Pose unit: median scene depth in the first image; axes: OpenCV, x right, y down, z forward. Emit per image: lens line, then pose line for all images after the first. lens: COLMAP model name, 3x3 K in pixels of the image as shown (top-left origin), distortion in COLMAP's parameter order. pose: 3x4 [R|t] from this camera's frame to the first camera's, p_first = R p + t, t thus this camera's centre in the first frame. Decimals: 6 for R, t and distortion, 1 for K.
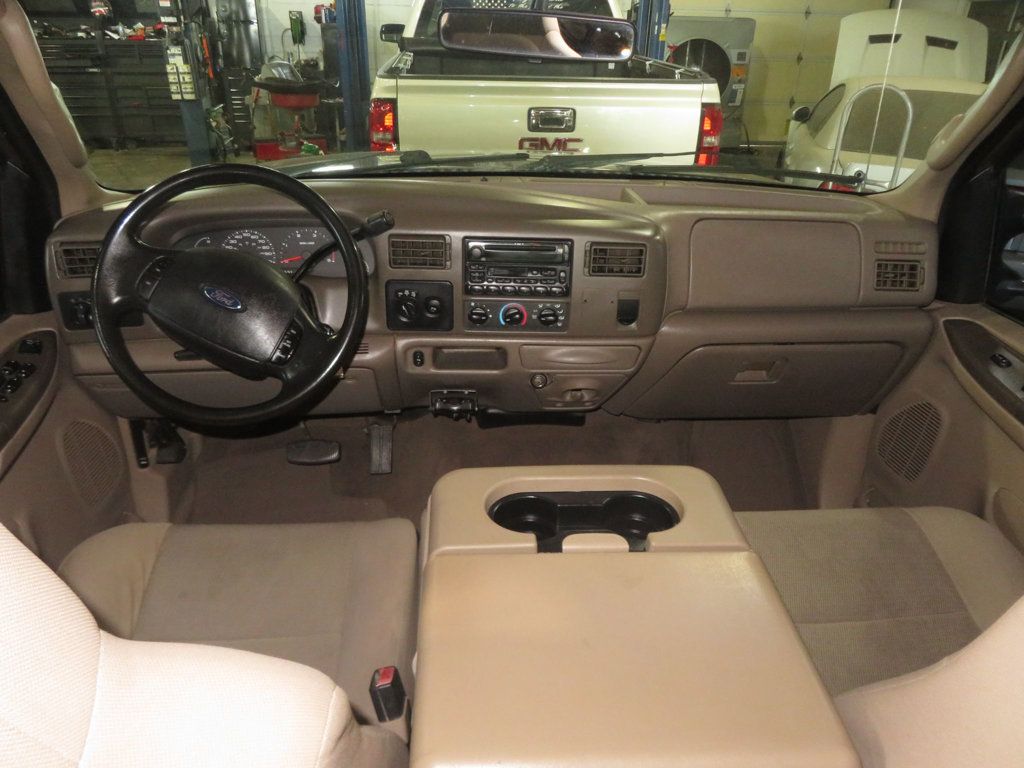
lens RADIAL K [[728.5, 0, 508.5], [0, 728.5, 383.1], [0, 0, 1]] dist [-0.008450, 0.017764]
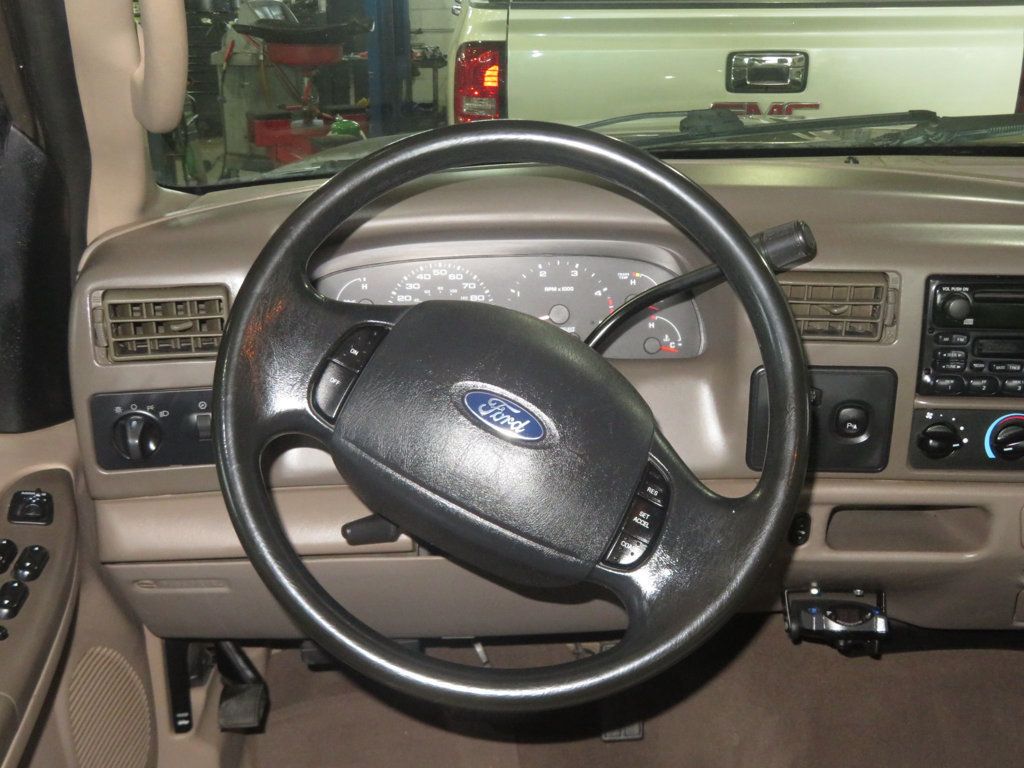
lens RADIAL K [[1153.4, 0, 480.1], [0, 1153.4, 369.1], [0, 0, 1]] dist [-0.007167, 0.000000]
pose [[0.997702, -0.000157, -0.067759, -0.275959], [-0.007300, 0.993929, -0.109779, -0.052120], [0.067365, 0.110021, 0.991644, 0.230756]]
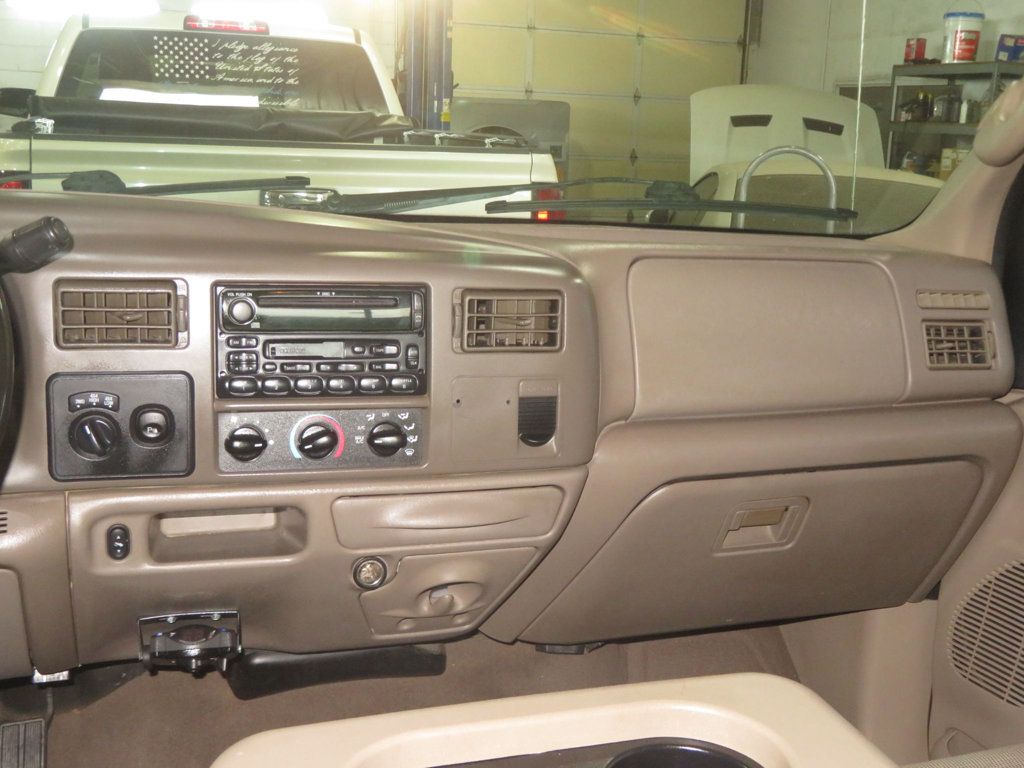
lens RADIAL K [[1153.4, 0, 510.5], [0, 1153.4, 374.6], [0, 0, 1]] dist [-0.007167, 0.000000]
pose [[0.964997, -0.036137, 0.259758, -0.067178], [0.100360, 0.965954, -0.238454, 0.064885], [-0.242298, 0.256177, 0.935770, 0.206849]]
